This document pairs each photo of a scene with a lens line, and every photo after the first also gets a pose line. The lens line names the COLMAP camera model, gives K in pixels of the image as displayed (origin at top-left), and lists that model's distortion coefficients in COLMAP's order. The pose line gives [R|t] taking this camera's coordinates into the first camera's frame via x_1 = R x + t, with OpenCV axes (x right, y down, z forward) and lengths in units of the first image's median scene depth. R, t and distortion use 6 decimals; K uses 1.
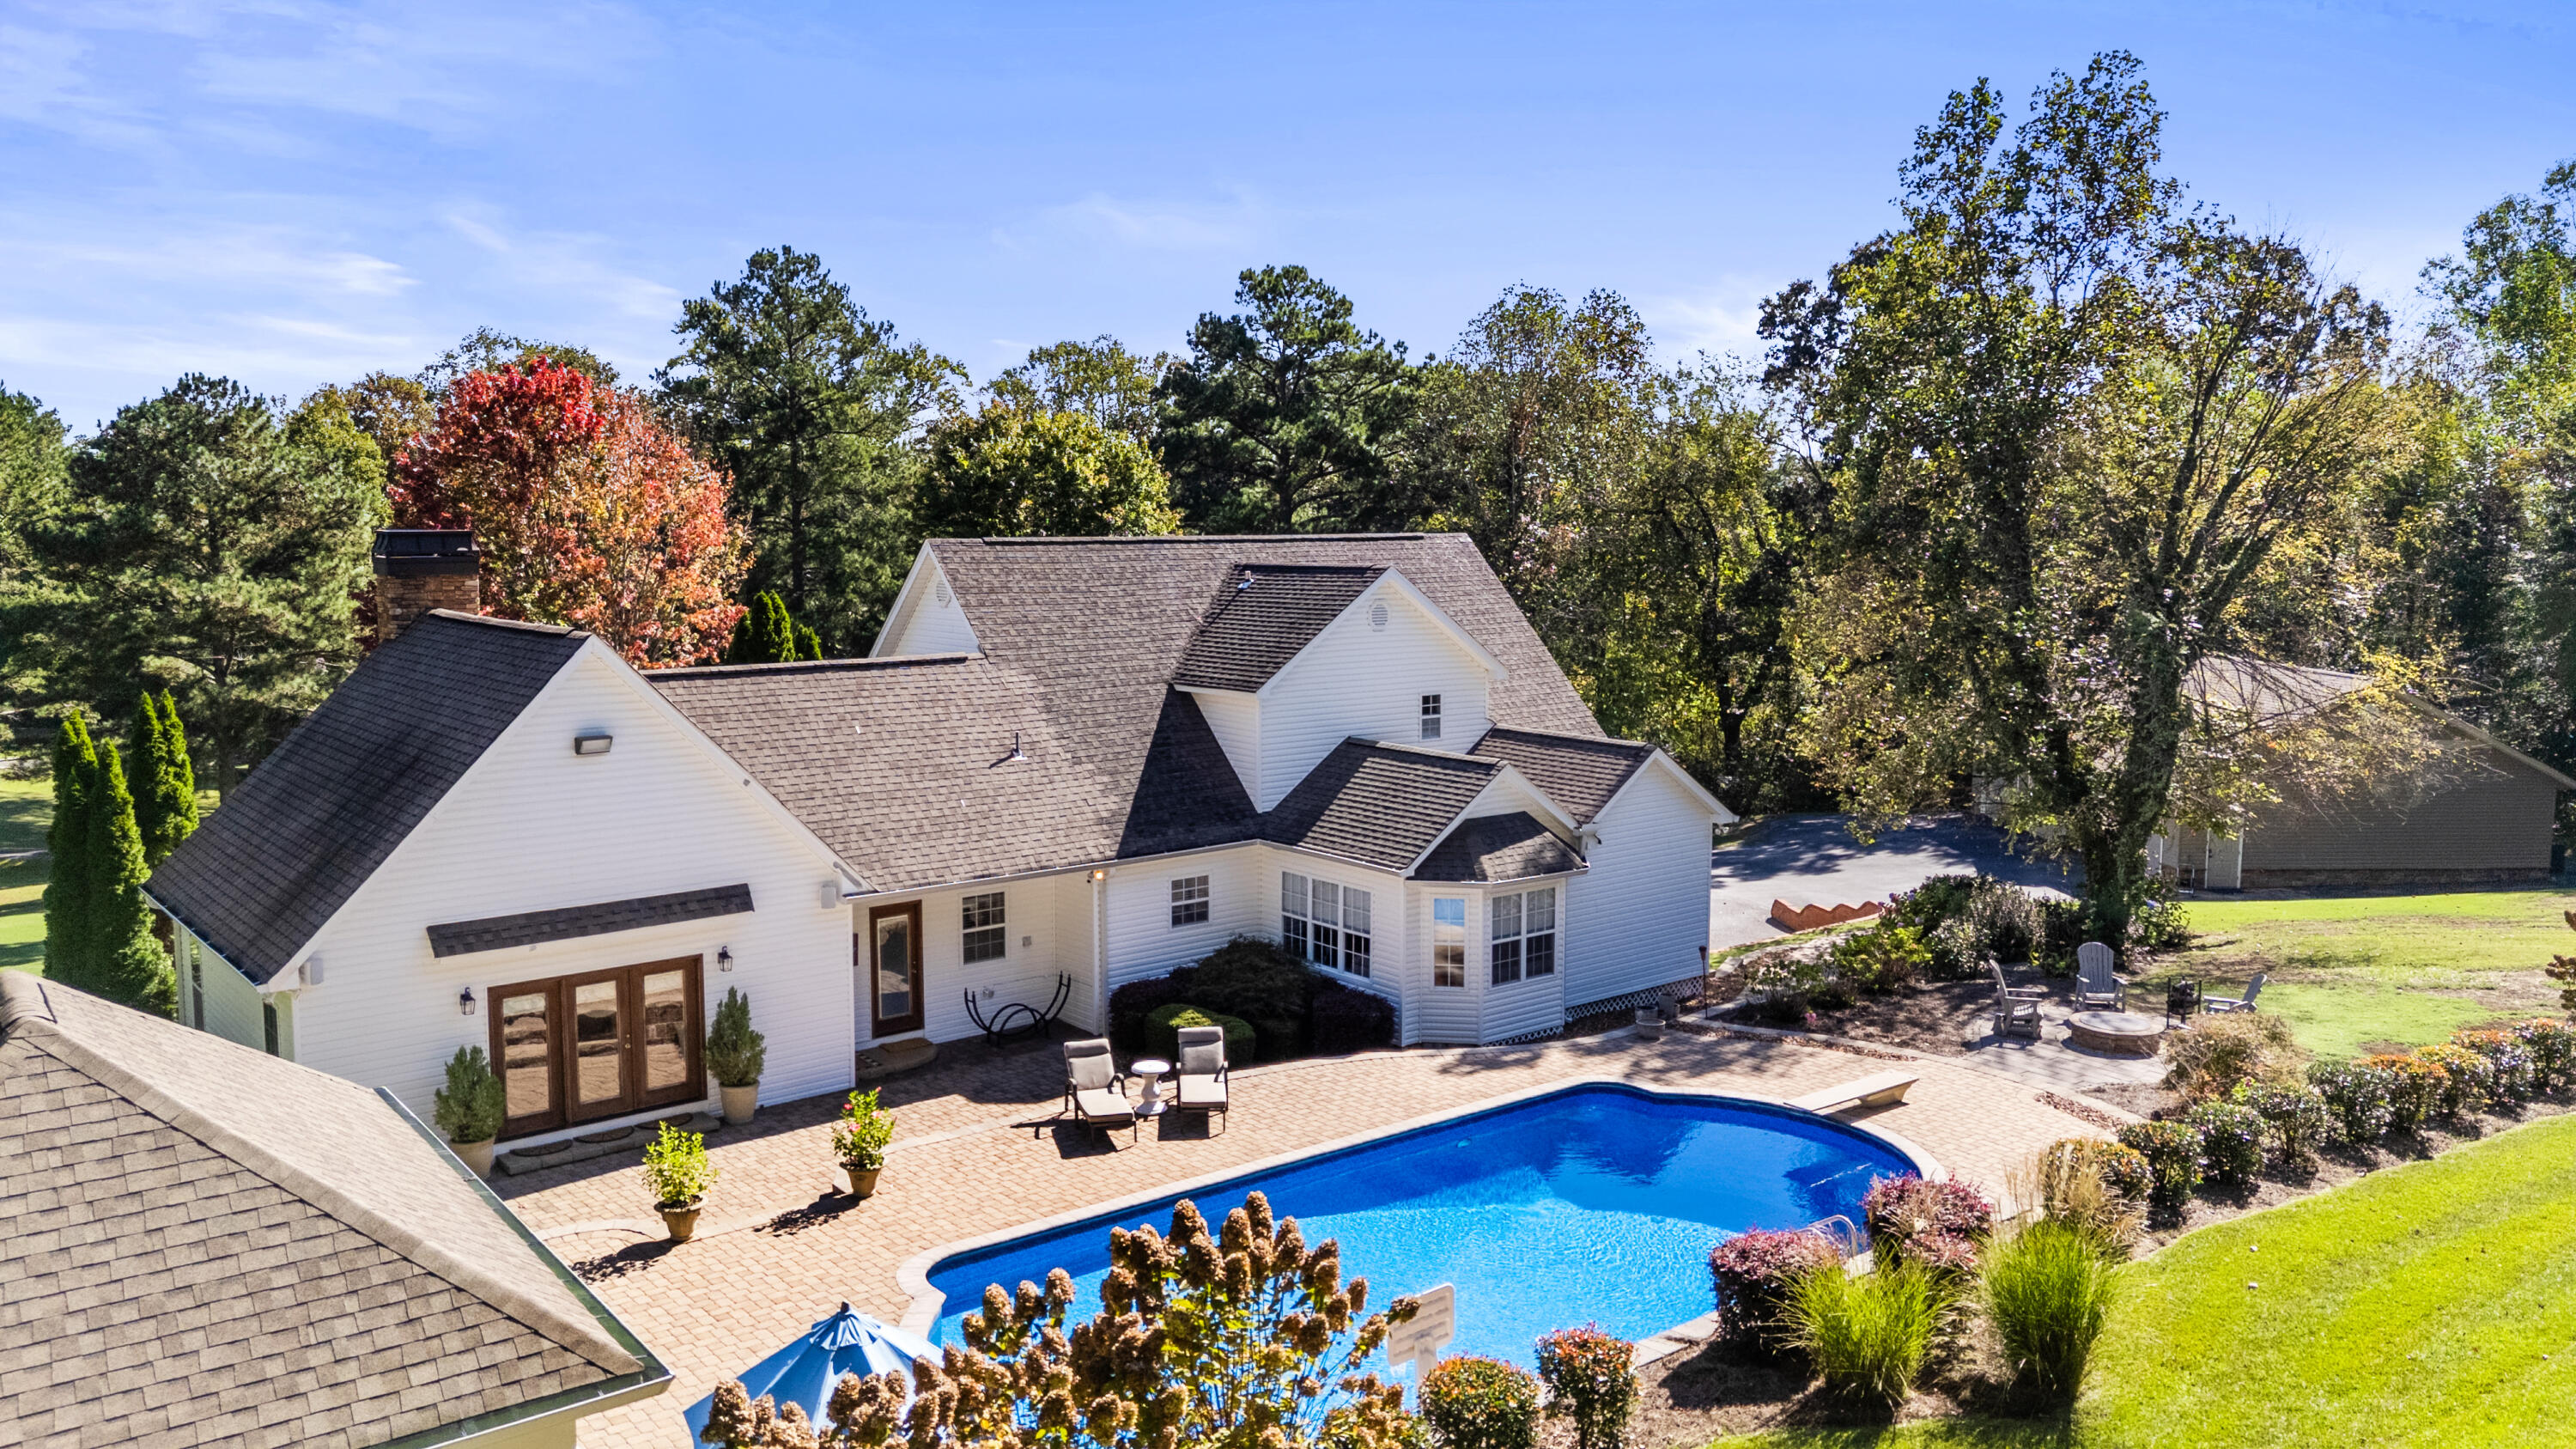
lens RADIAL K [[1851.7, 0, 1234.9], [0, 1851.7, 687.0], [0, 0, 1]] dist [0.002727, -0.000408]
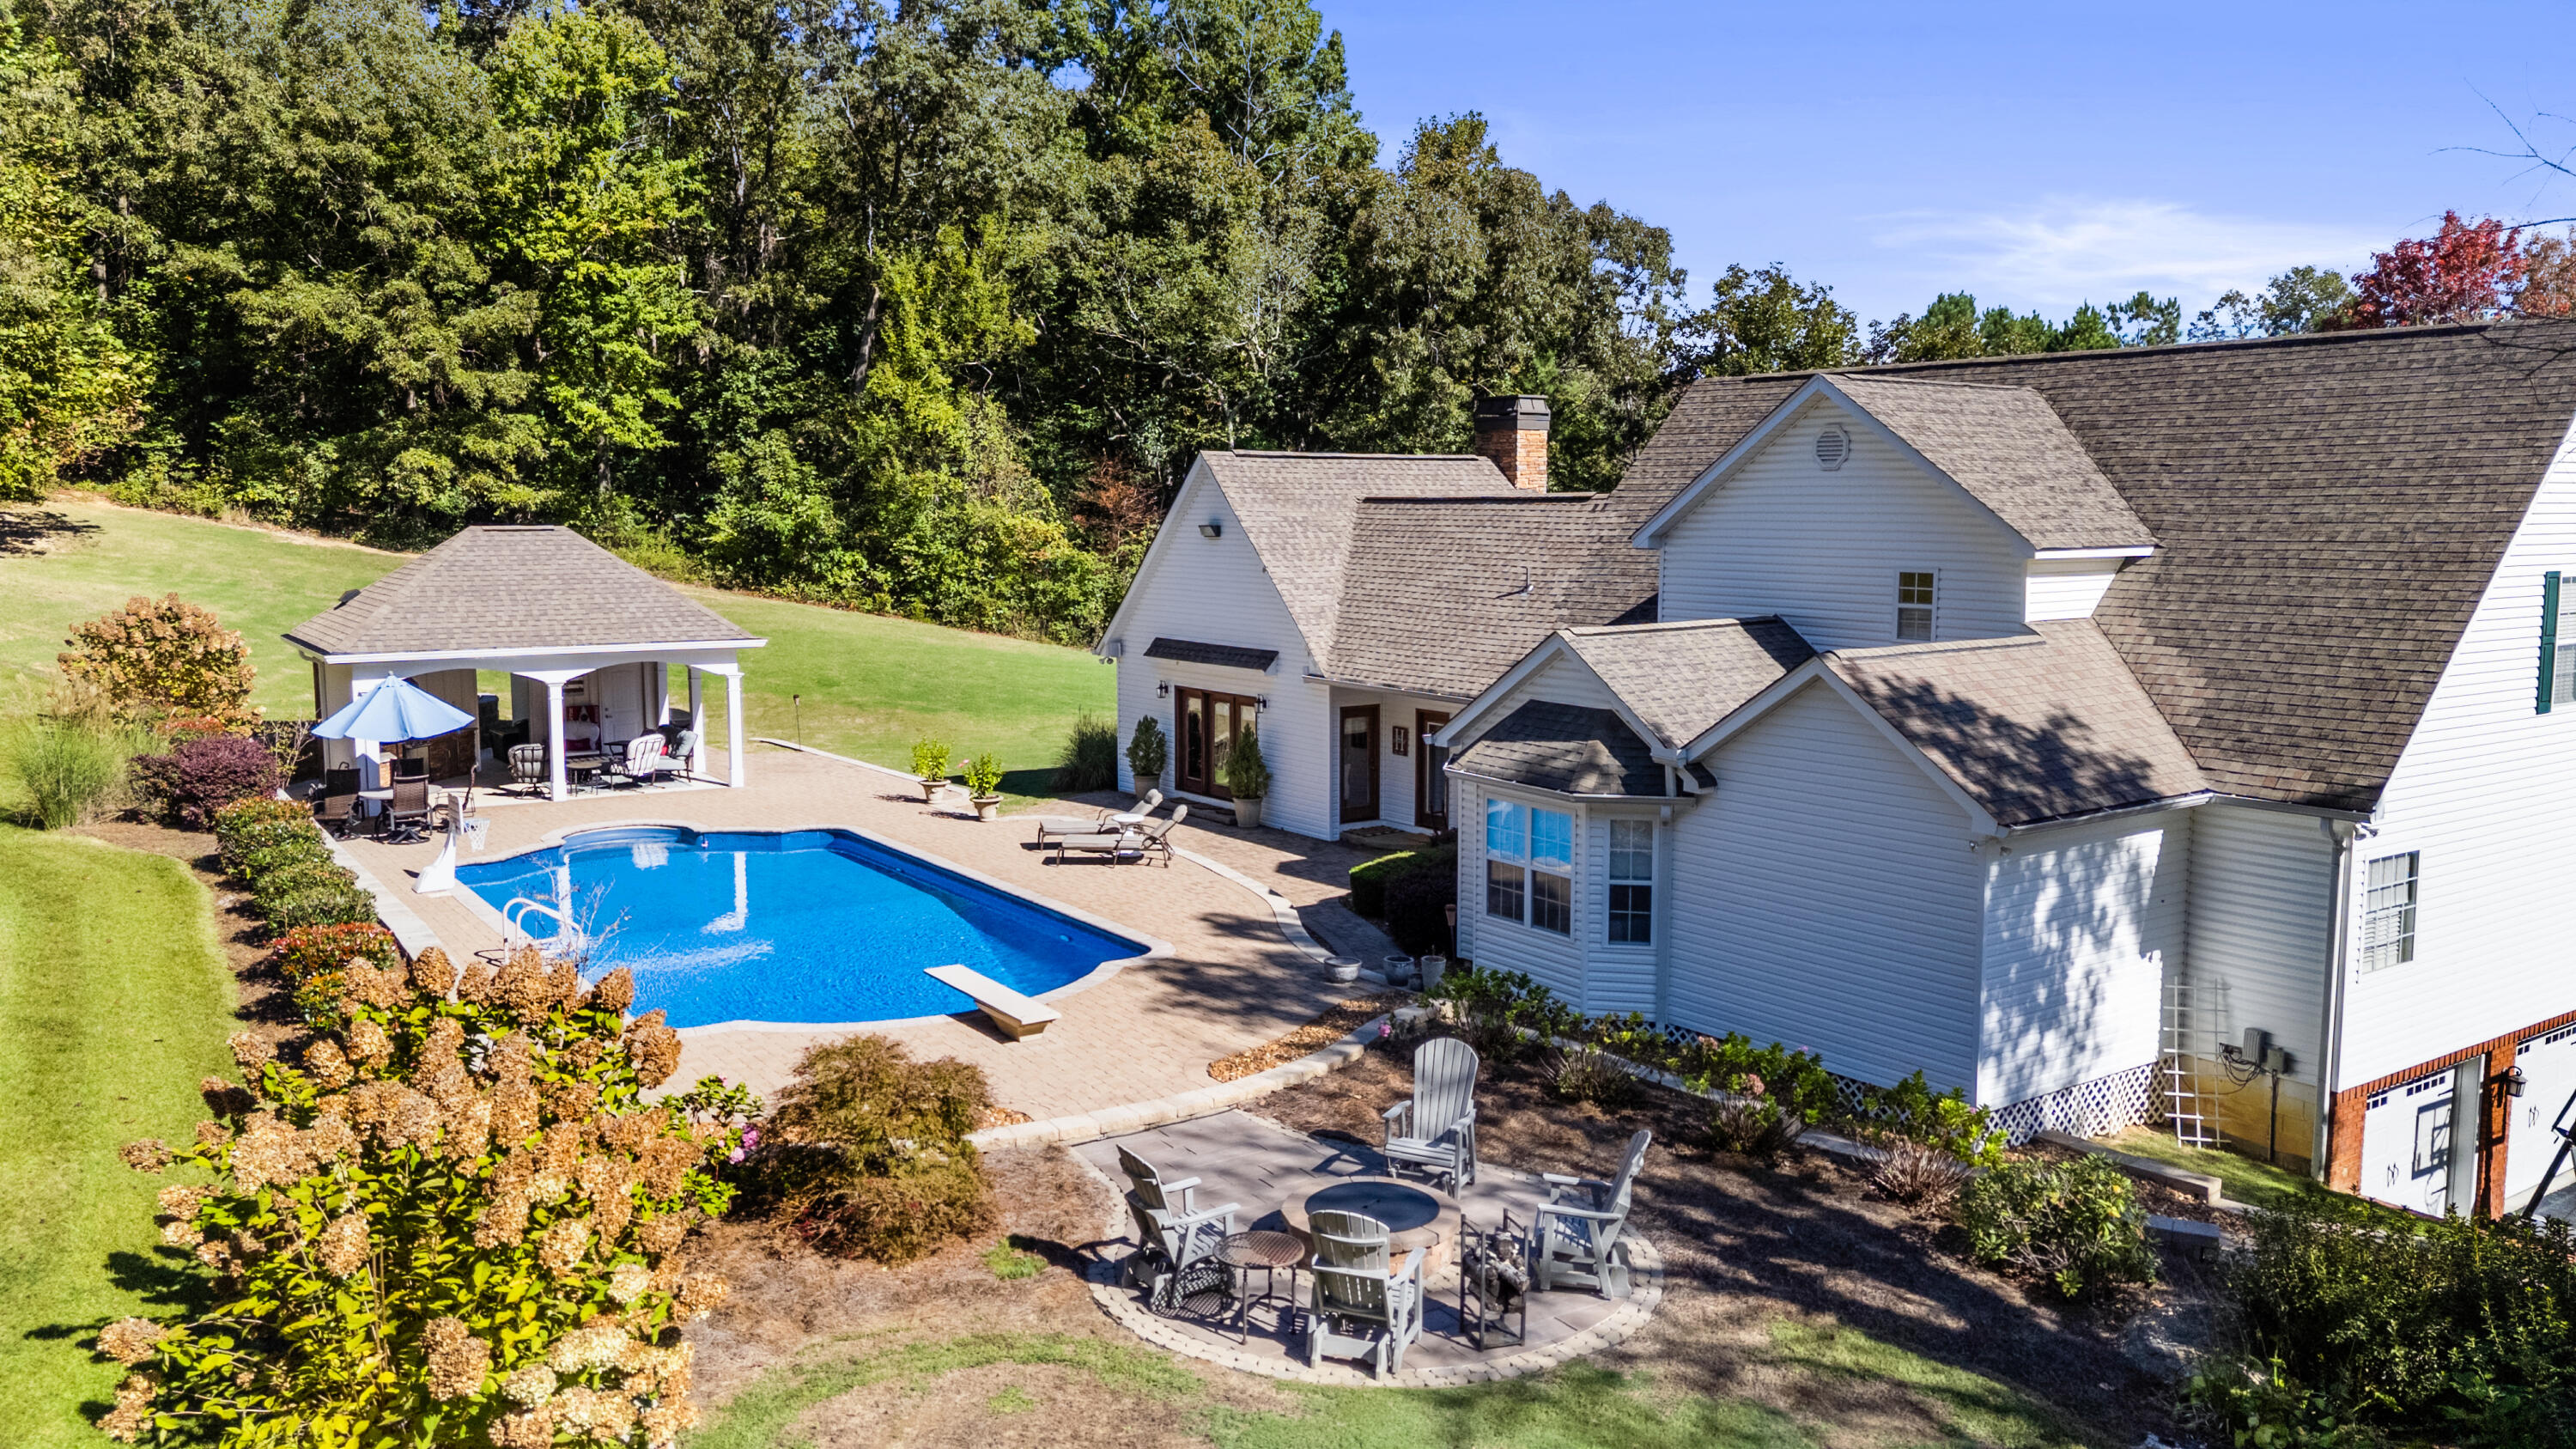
lens RADIAL K [[1894.4, 0, 1302.9], [0, 1894.4, 732.7], [0, 0, 1]] dist [0.087041, -0.104816]
pose [[-0.027377, 0.123069, -0.992020, 0.998201], [-0.107169, 0.986311, 0.125318, -0.001492], [0.993864, 0.109745, -0.013813, 1.017518]]
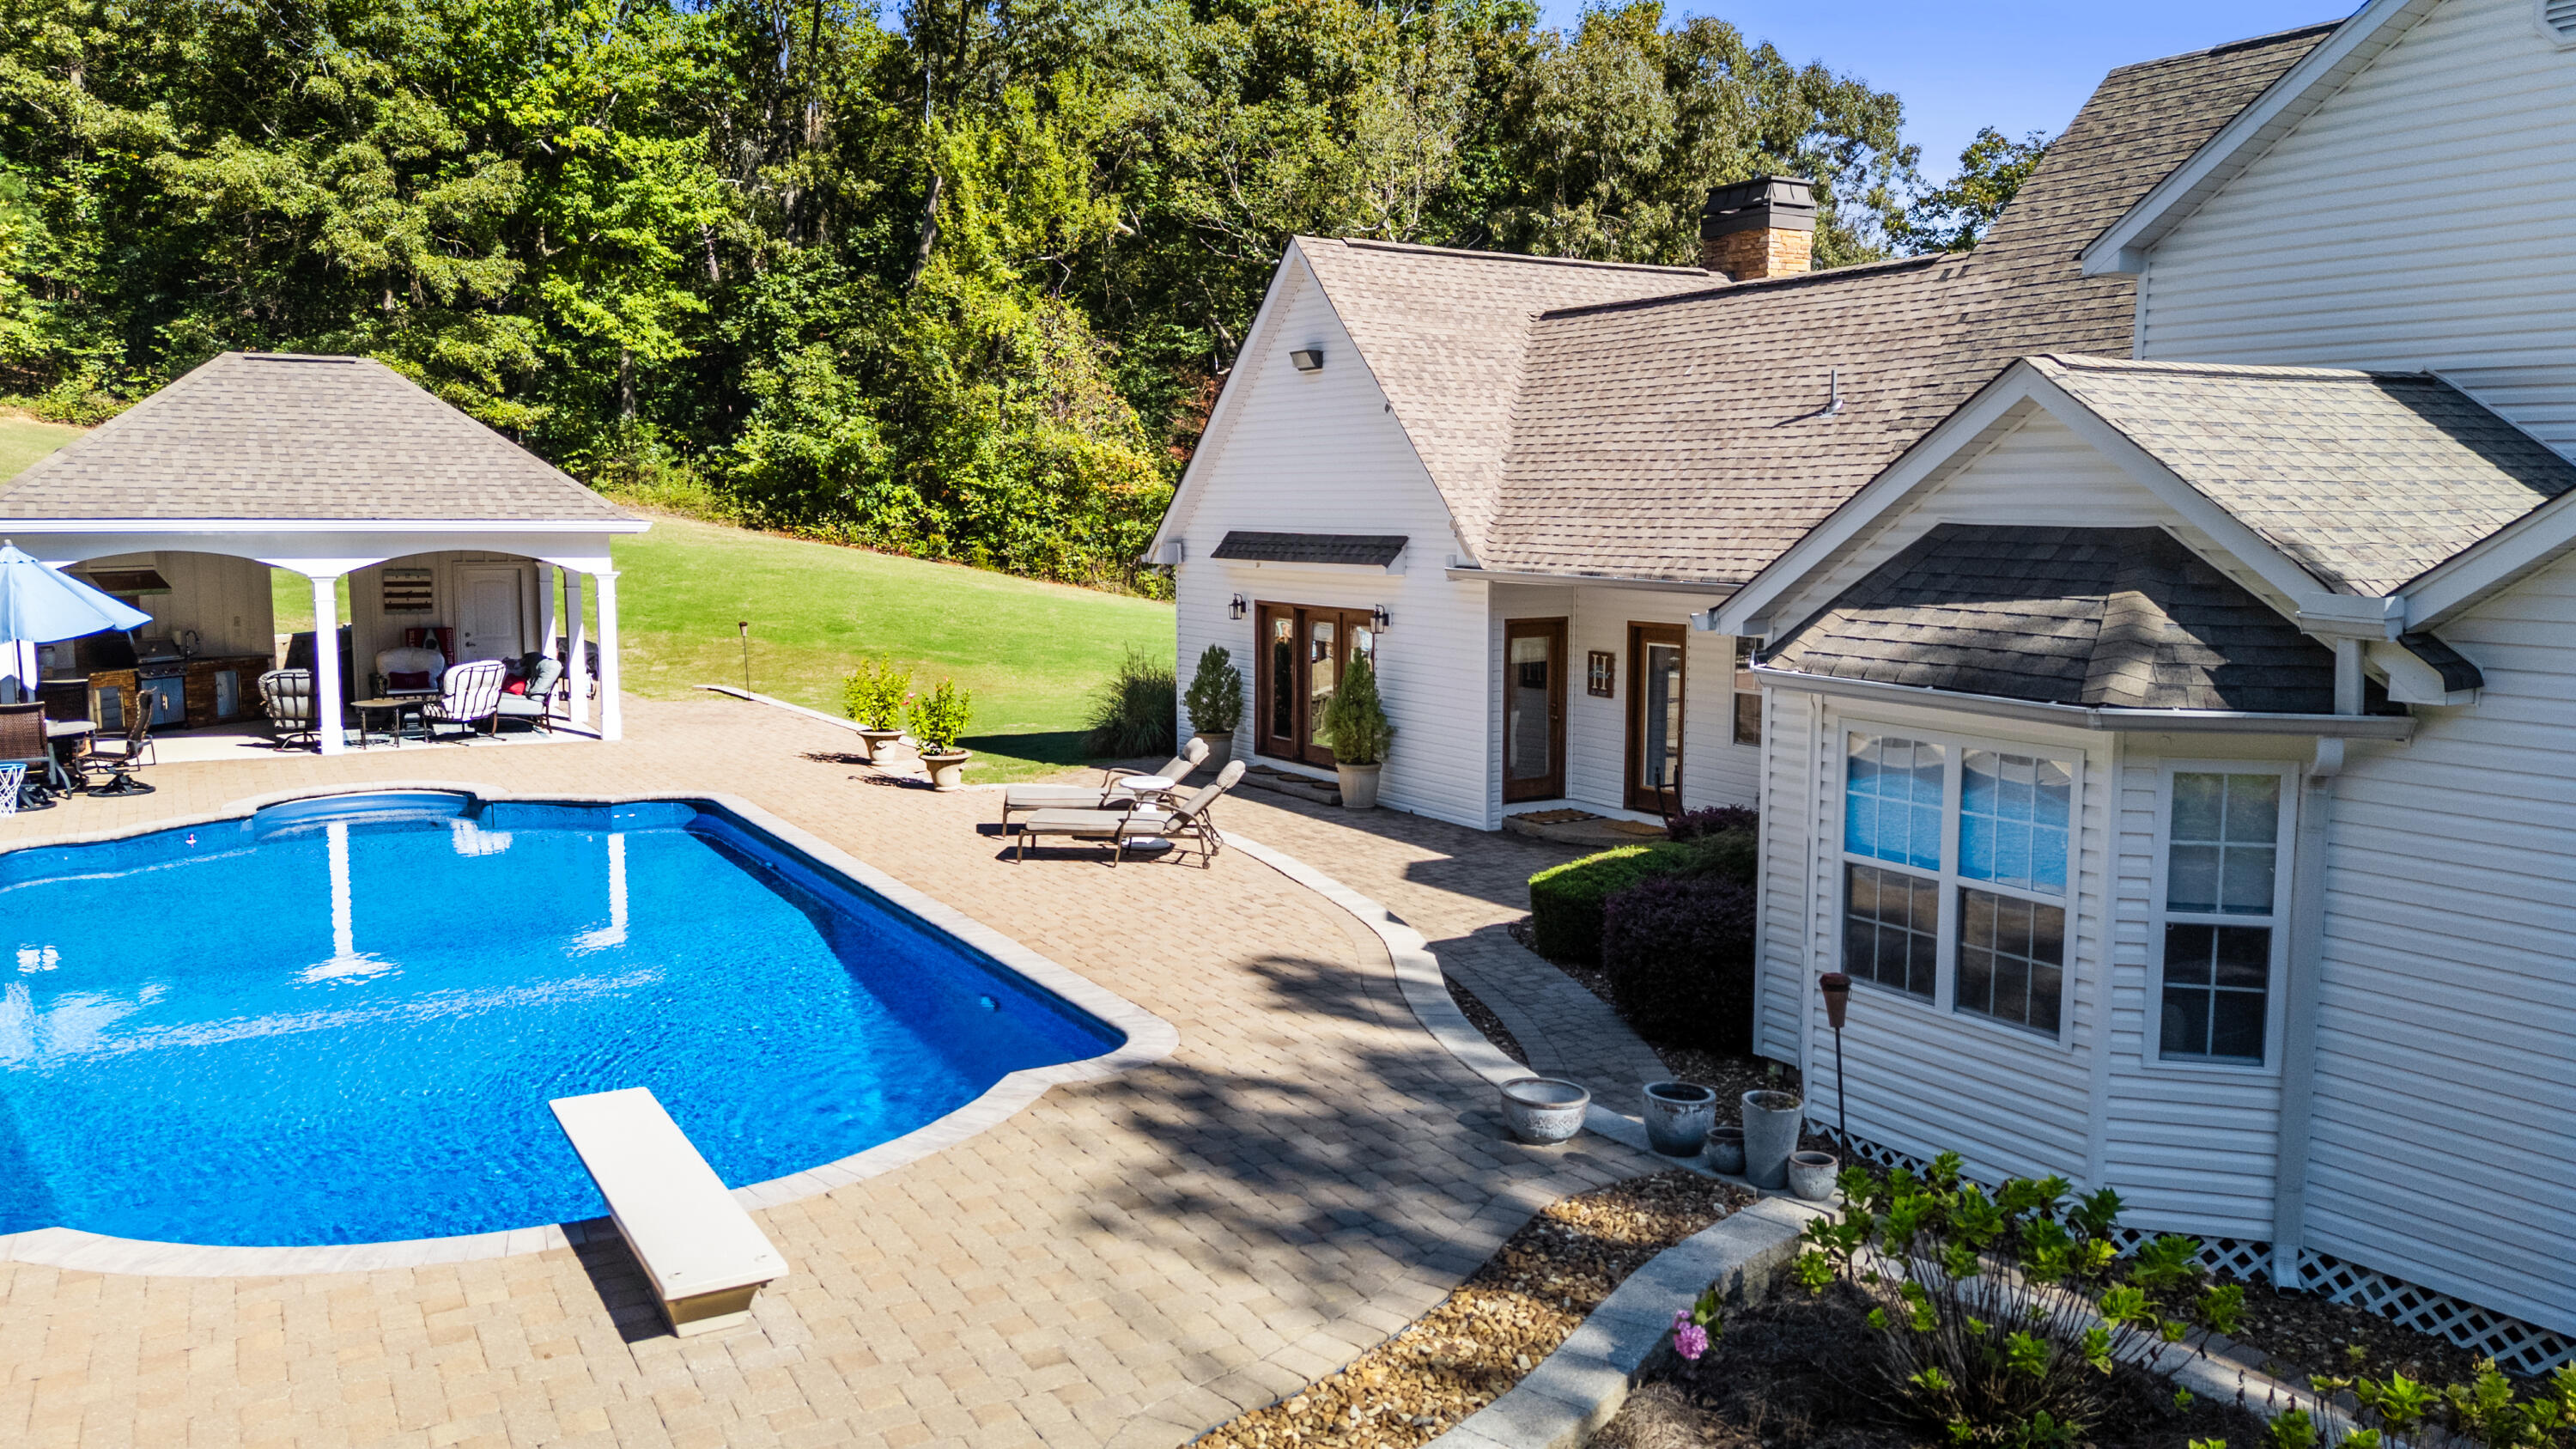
lens RADIAL K [[1896.2, 0, 1290.8], [0, 1896.2, 732.7], [0, 0, 1]] dist [0.091091, -0.103756]
pose [[-0.104904, 0.121181, -0.987072, 0.563877], [-0.107028, 0.985408, 0.132351, 0.085166], [0.988706, 0.119529, -0.090404, 1.011755]]
